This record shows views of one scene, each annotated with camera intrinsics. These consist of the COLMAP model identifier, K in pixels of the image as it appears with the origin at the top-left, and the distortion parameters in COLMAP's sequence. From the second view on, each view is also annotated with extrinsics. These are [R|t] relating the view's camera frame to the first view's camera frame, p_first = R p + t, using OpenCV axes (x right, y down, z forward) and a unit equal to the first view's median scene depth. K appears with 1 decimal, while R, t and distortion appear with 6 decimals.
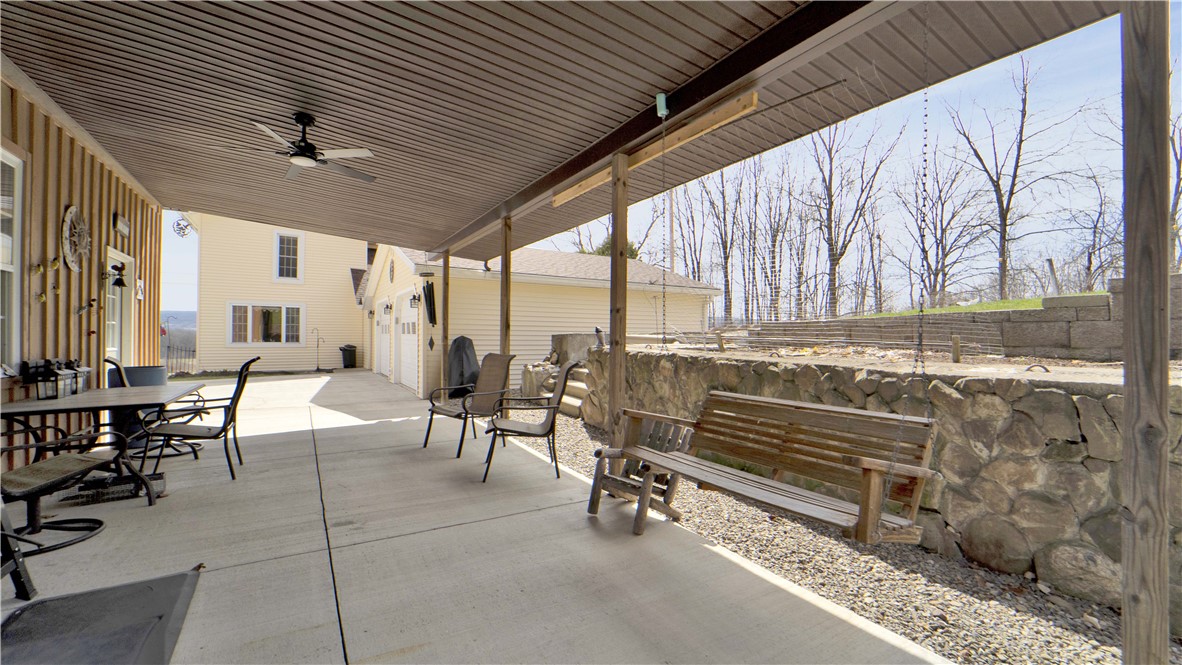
lens RADIAL K [[476.2, 0, 604.7], [0, 476.2, 334.9], [0, 0, 1]] dist [-0.024256, -0.000049]
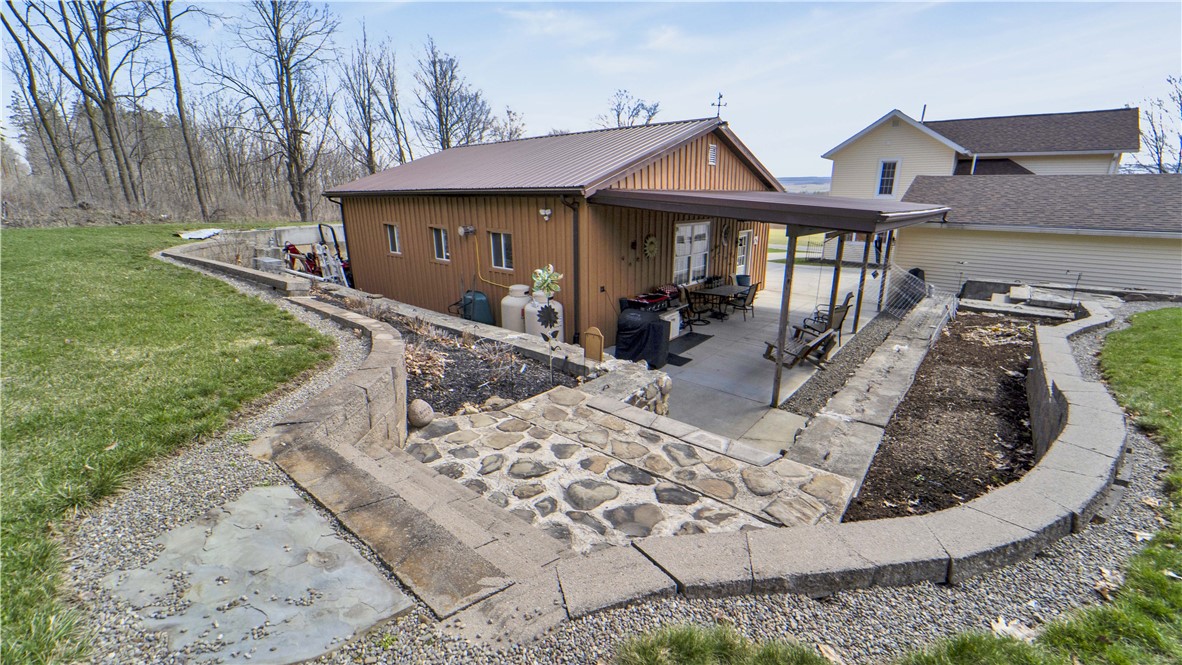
lens RADIAL K [[476.2, 0, 604.7], [0, 476.2, 334.9], [0, 0, 1]] dist [-0.024256, -0.000049]
pose [[0.303416, 0.256196, -0.917770, 0.520579], [0.007813, 0.962475, 0.271258, -0.132256], [0.952826, -0.089475, 0.290029, -0.232640]]
